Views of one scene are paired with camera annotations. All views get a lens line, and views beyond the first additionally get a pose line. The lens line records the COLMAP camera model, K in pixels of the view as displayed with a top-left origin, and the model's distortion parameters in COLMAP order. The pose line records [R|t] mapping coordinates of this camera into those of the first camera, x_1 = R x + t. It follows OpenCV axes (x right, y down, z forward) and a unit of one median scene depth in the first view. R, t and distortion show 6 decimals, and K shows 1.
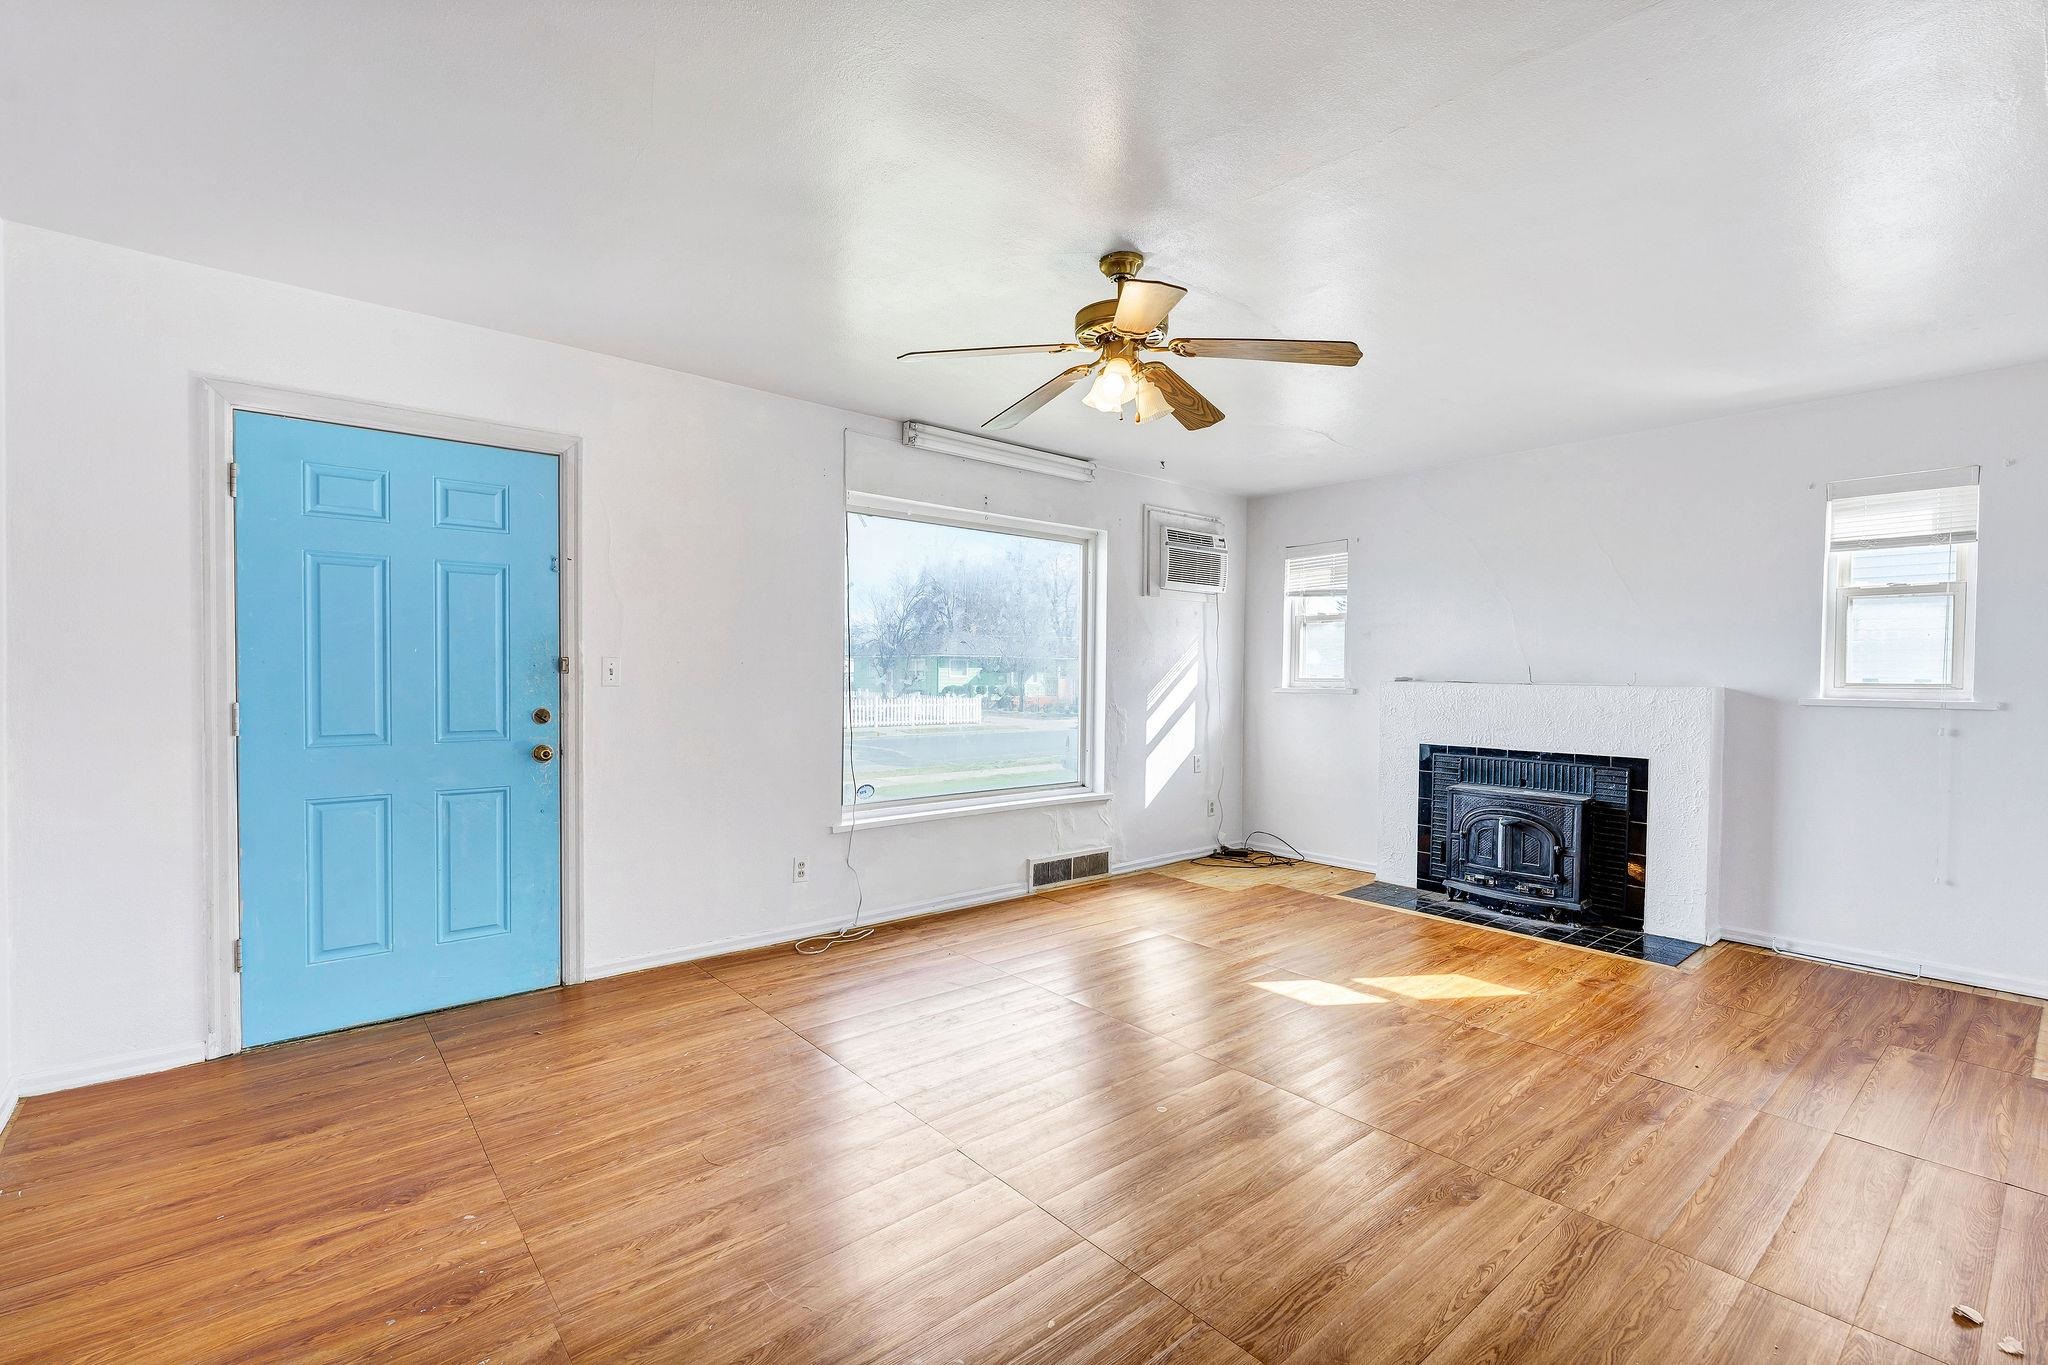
lens RADIAL K [[863.5, 0, 1022.5], [0, 863.5, 688.6], [0, 0, 1]] dist [0.001599, -0.000109]
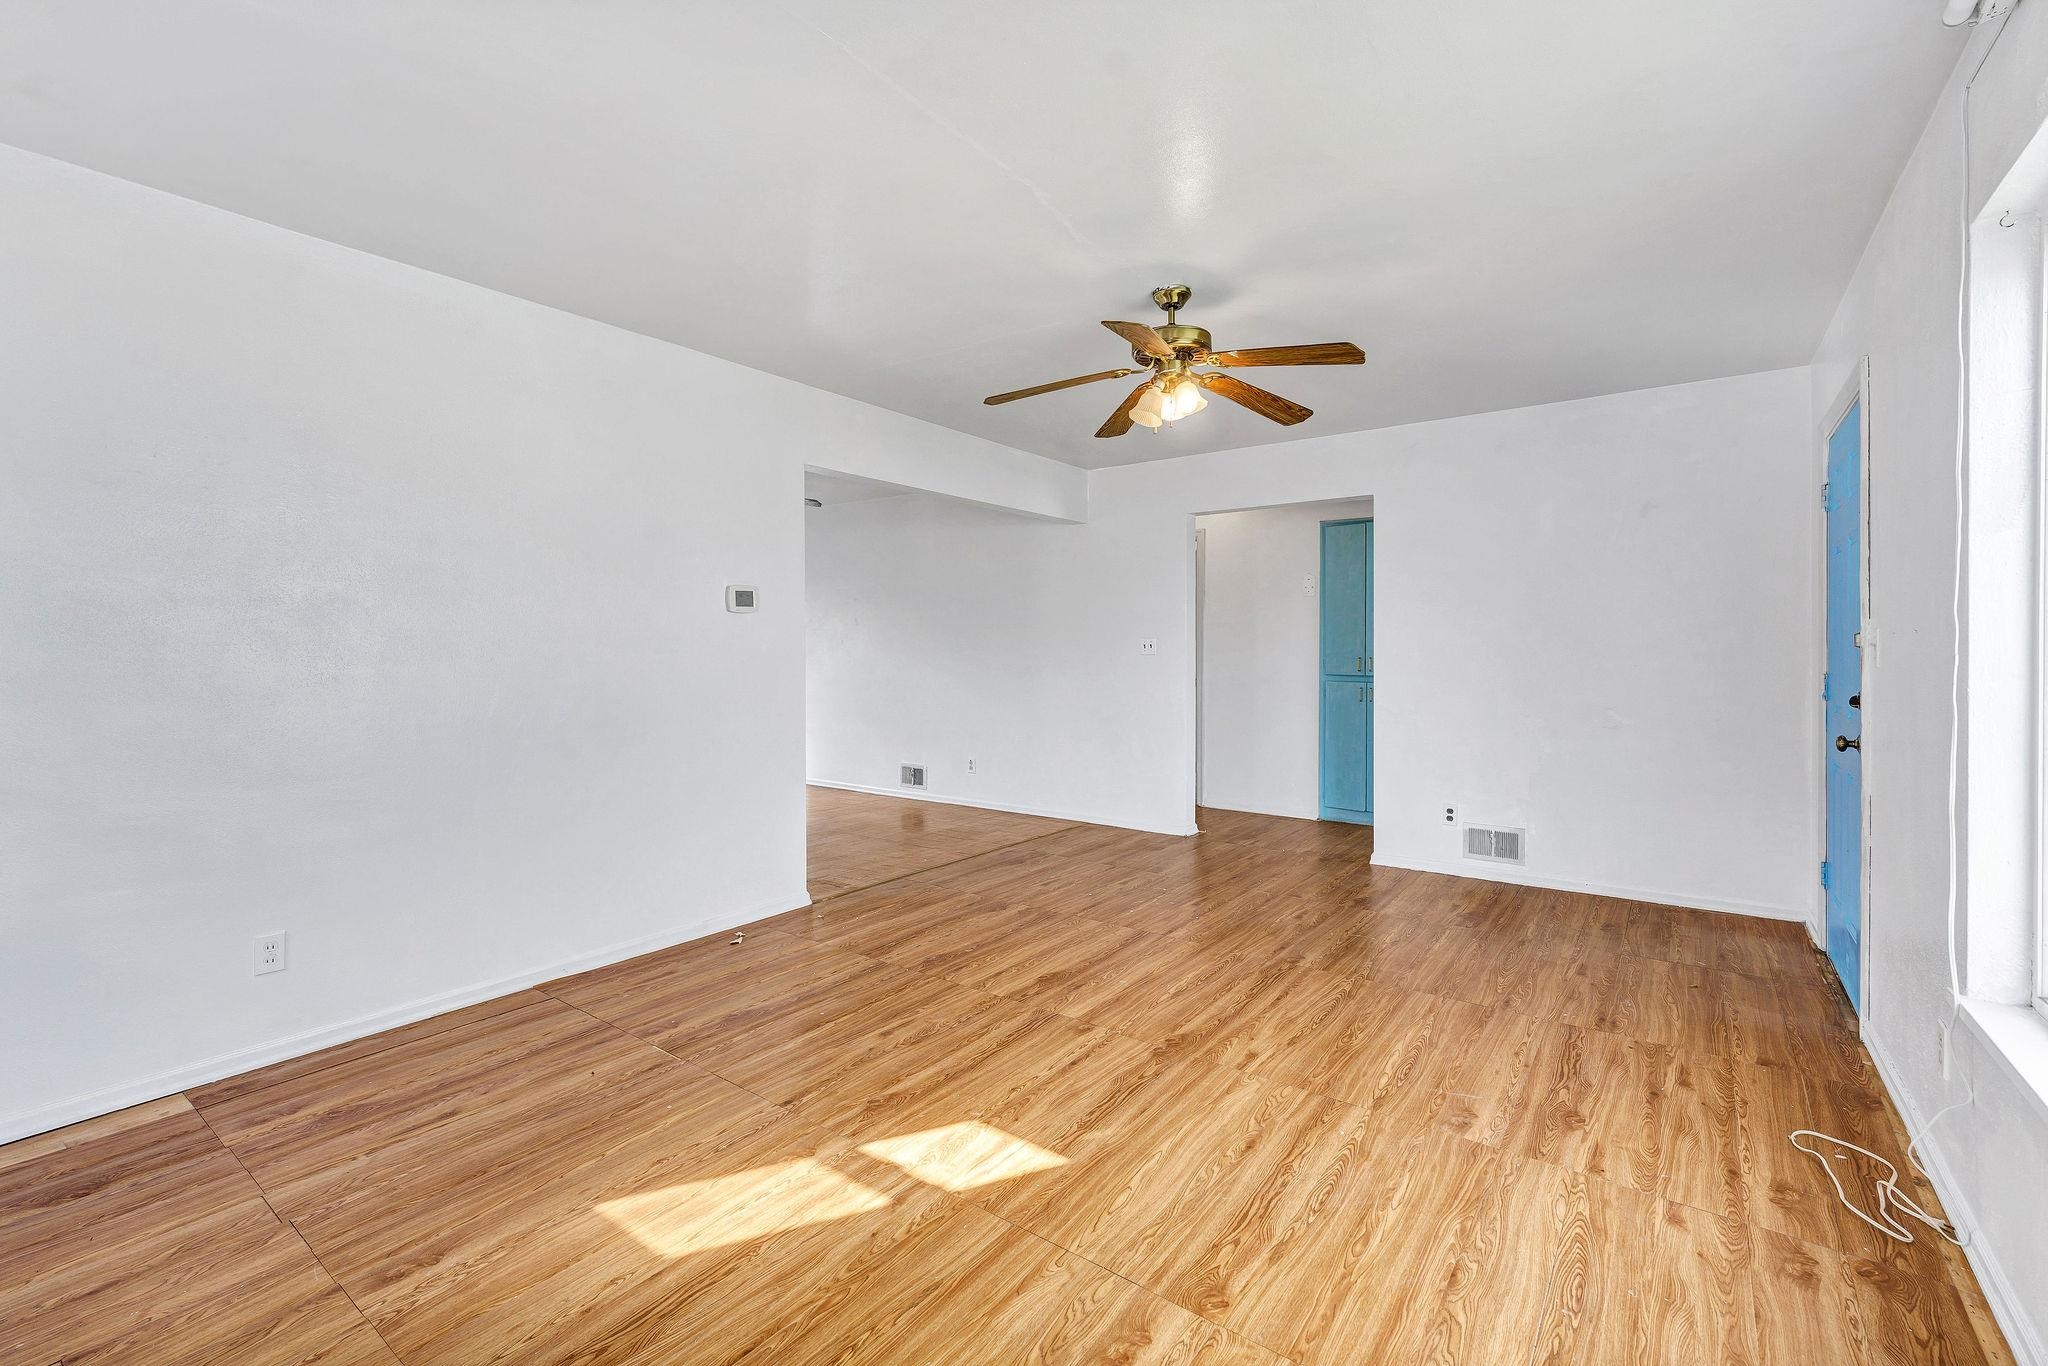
lens RADIAL K [[897.6, 0, 1007.5], [0, 897.6, 673.8], [0, 0, 1]] dist [-0.000679, -0.000962]
pose [[-0.975471, -0.001758, -0.220122, 0.358875], [-0.011966, 0.998913, 0.045048, -0.022552], [0.219804, 0.046577, -0.974432, 1.283995]]
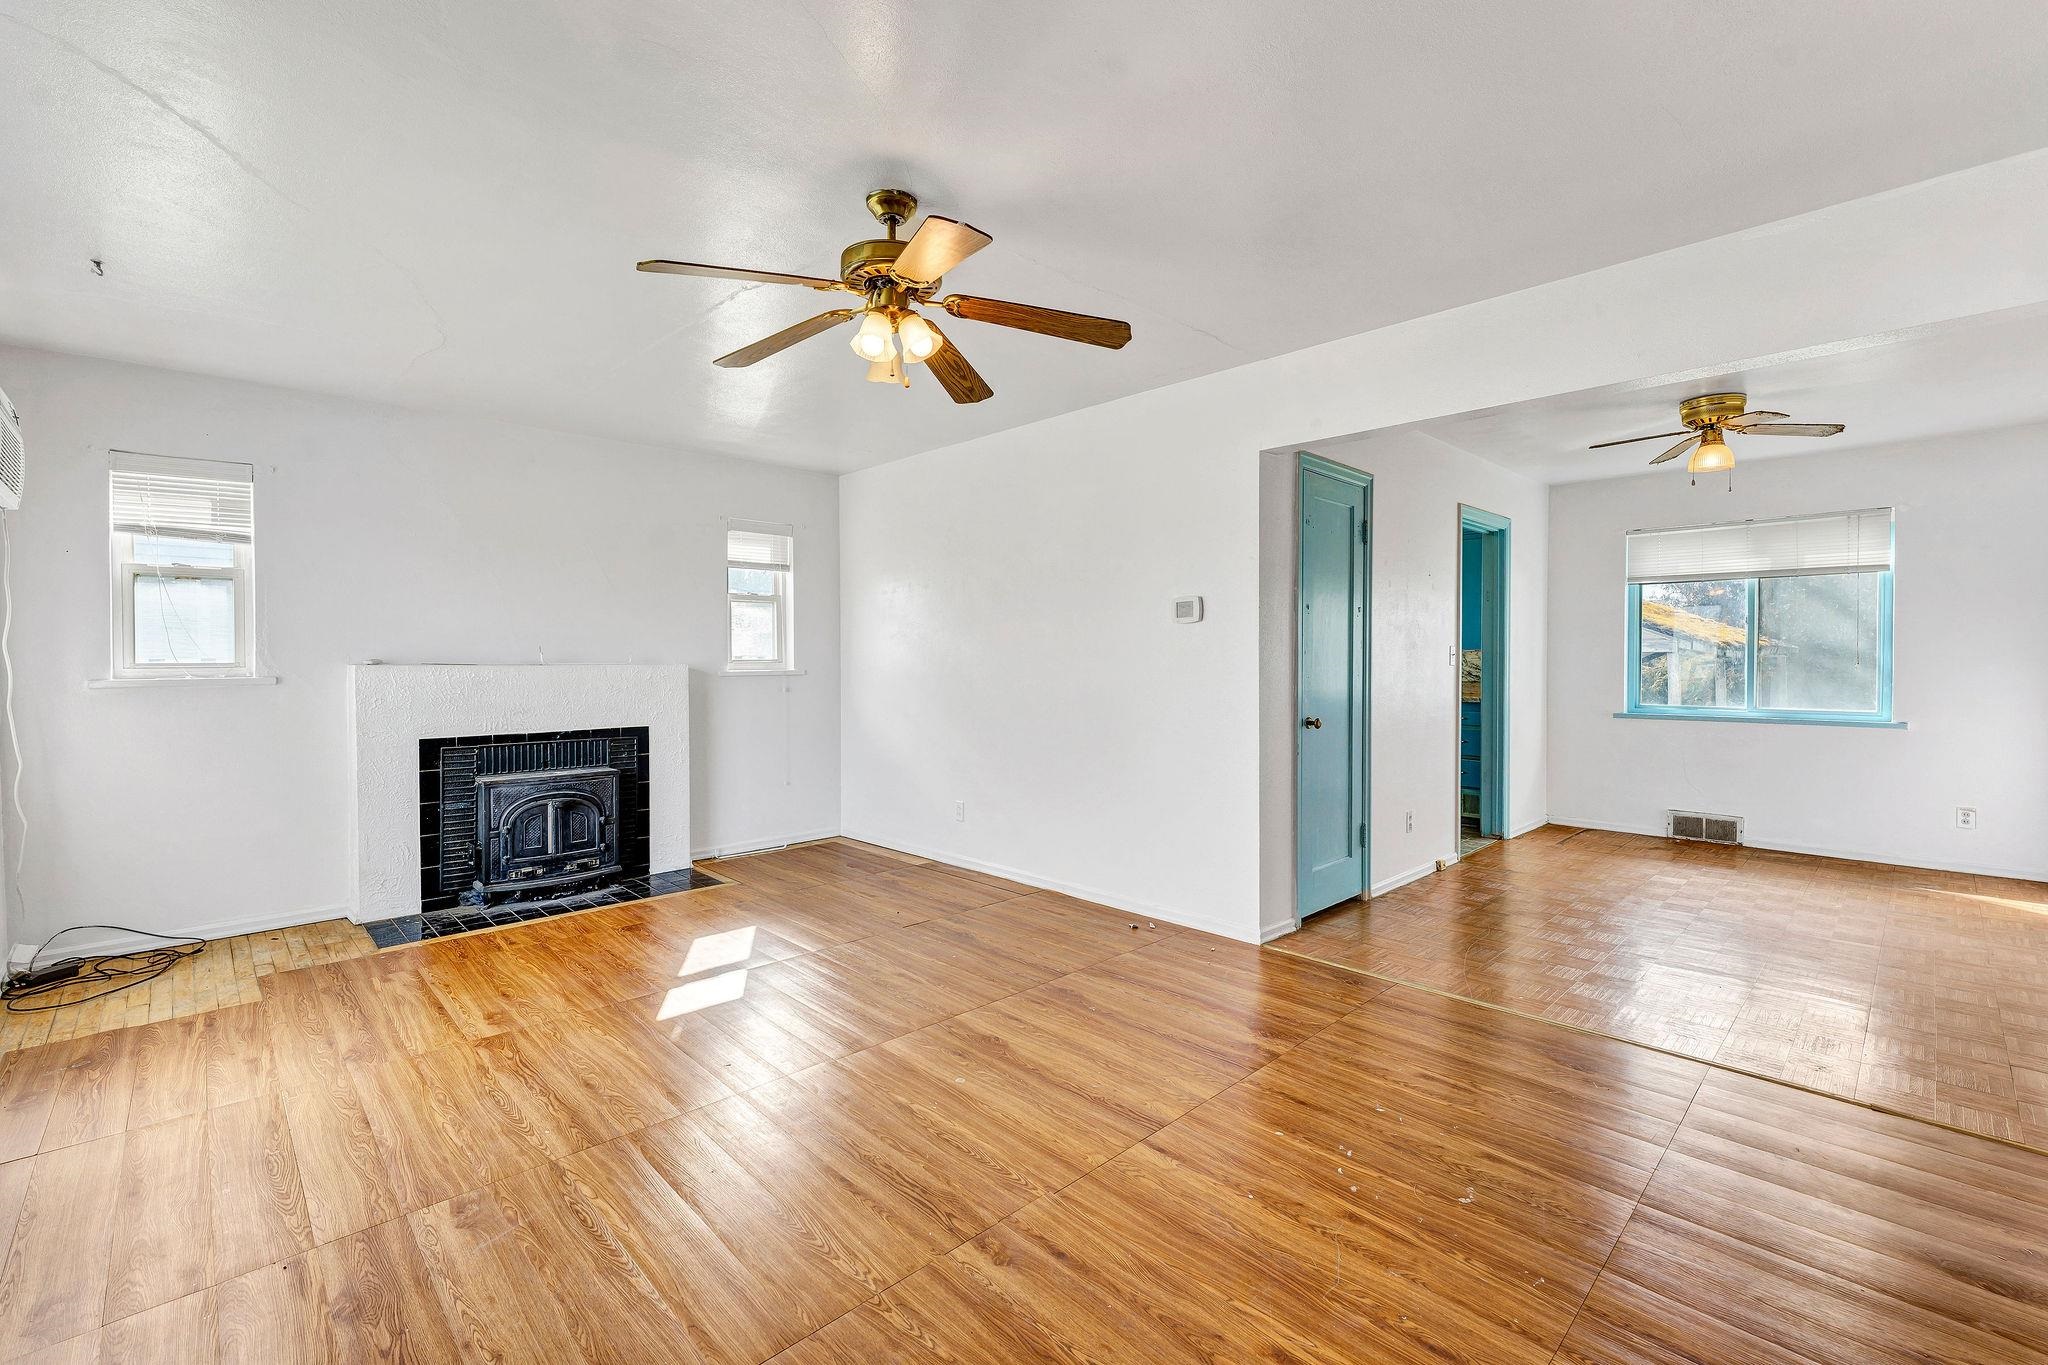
lens RADIAL K [[897.6, 0, 1007.5], [0, 897.6, 673.3], [0, 0, 1]] dist [-0.000679, -0.000962]
pose [[-0.042818, -0.026319, 0.998736, -0.504362], [0.020626, 0.999417, 0.027221, -0.013482], [-0.998870, 0.021765, -0.042250, 0.554487]]
